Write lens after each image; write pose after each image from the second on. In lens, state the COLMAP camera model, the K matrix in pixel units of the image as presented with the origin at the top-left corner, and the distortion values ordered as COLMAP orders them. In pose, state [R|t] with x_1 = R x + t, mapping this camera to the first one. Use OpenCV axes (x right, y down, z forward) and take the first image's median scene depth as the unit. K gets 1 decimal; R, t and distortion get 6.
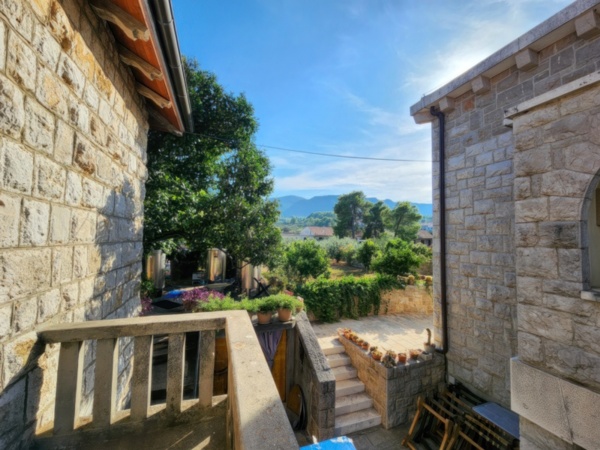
lens RADIAL K [[248.1, 0, 302.4], [0, 248.1, 226.4], [0, 0, 1]] dist [0.001590, -0.003157]
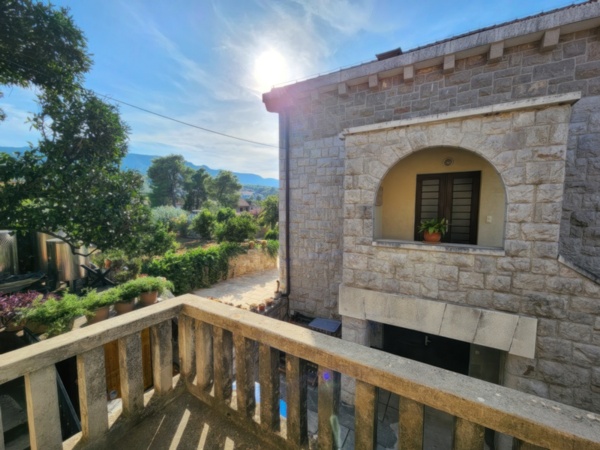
lens RADIAL K [[248.1, 0, 302.4], [0, 248.1, 226.4], [0, 0, 1]] dist [0.001590, -0.003157]
pose [[0.749318, -0.062581, 0.659247, -0.233521], [-0.026442, 0.991903, 0.124214, -0.034179], [-0.661682, -0.110508, 0.741596, -0.019171]]
